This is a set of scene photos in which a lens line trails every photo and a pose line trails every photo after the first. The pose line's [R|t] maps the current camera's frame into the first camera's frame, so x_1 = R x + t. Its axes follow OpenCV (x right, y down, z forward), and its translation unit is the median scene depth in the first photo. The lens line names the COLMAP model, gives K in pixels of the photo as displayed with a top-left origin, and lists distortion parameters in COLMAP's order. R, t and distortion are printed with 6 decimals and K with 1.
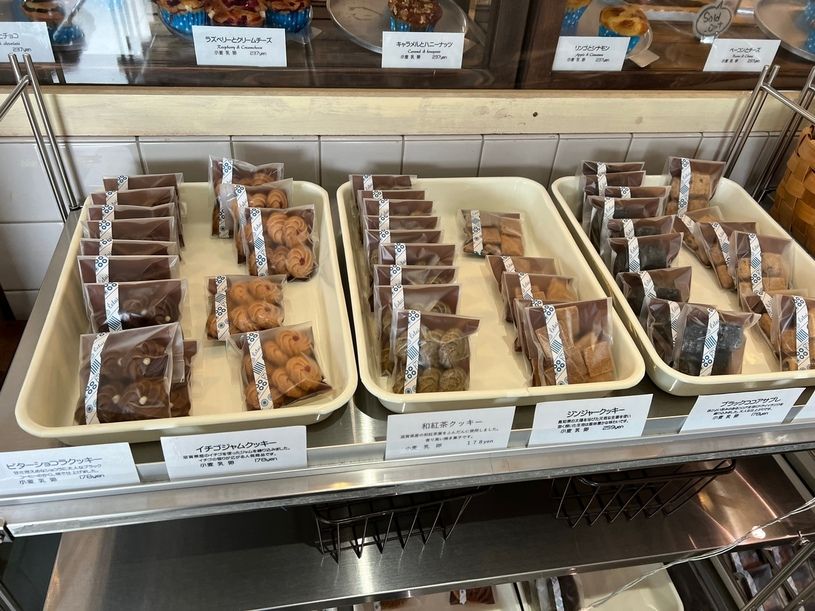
lens RADIAL K [[630.2, 0, 409.0], [0, 630.2, 306.4], [0, 0, 1]] dist [0.000443, -0.009753]
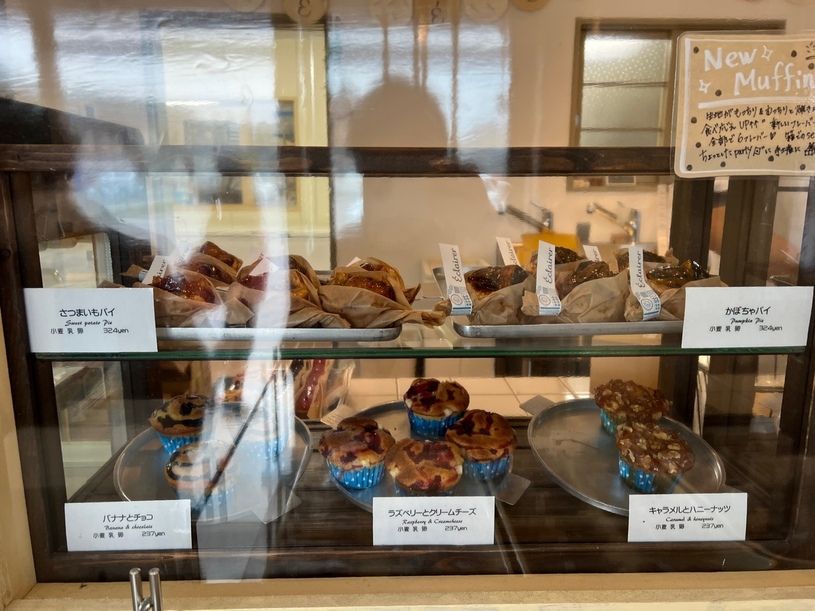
lens RADIAL K [[630.2, 0, 407.4], [0, 630.2, 304.2], [0, 0, 1]] dist [0.000443, -0.009753]
pose [[0.984906, -0.050569, -0.165536, -0.159077], [-0.039556, 0.865300, -0.499691, -0.255906], [0.168507, 0.498697, 0.850239, 0.244516]]
